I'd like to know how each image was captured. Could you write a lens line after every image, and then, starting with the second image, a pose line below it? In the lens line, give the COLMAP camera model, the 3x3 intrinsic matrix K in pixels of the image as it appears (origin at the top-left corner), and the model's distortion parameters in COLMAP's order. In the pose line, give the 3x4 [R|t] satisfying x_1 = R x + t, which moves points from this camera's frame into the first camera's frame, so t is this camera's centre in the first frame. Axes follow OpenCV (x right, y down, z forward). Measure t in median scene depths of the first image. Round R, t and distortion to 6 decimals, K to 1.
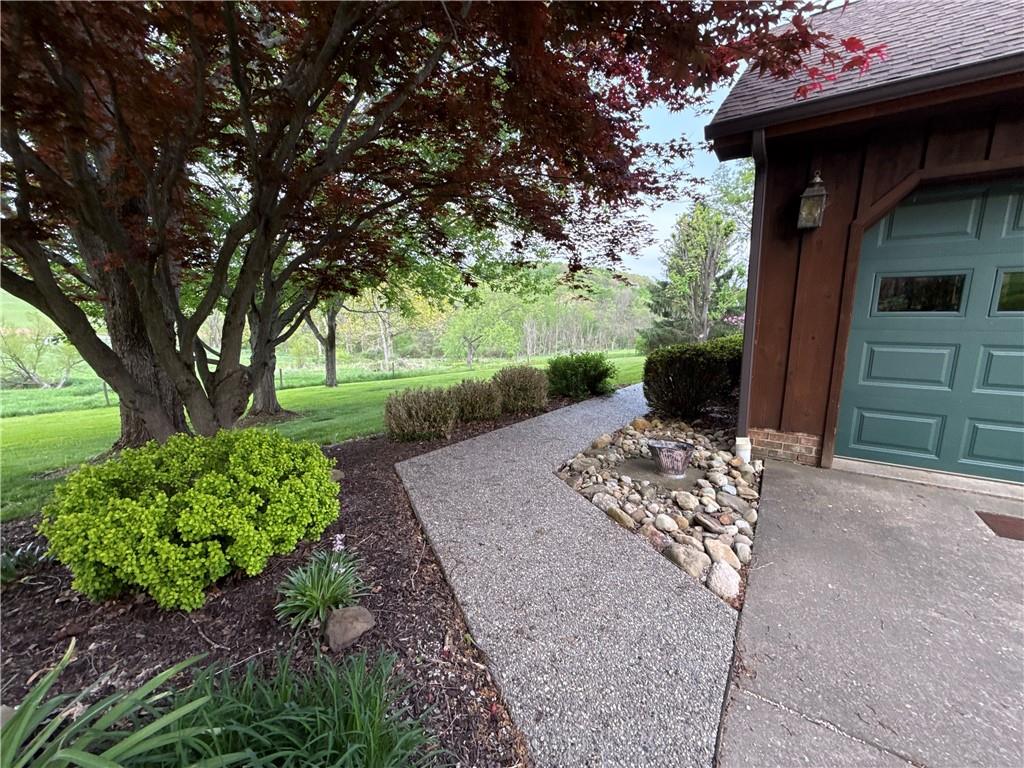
lens RADIAL K [[409.4, 0, 510.7], [0, 409.4, 383.7], [0, 0, 1]] dist [0.000559, 0.000760]
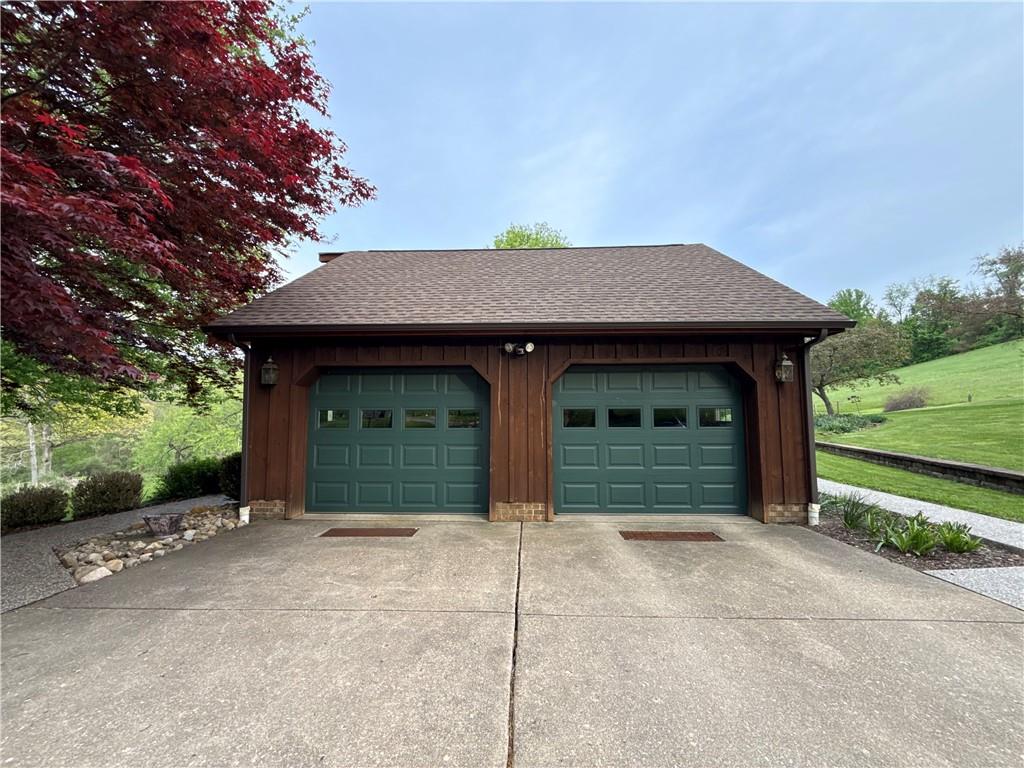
lens RADIAL K [[409.4, 0, 511.5], [0, 409.4, 384.3], [0, 0, 1]] dist [0.000559, 0.000760]
pose [[0.856935, 0.036867, 0.514105, 0.638265], [0.087912, 0.972368, -0.216267, 0.103983], [-0.507872, 0.230523, 0.830015, -0.974573]]
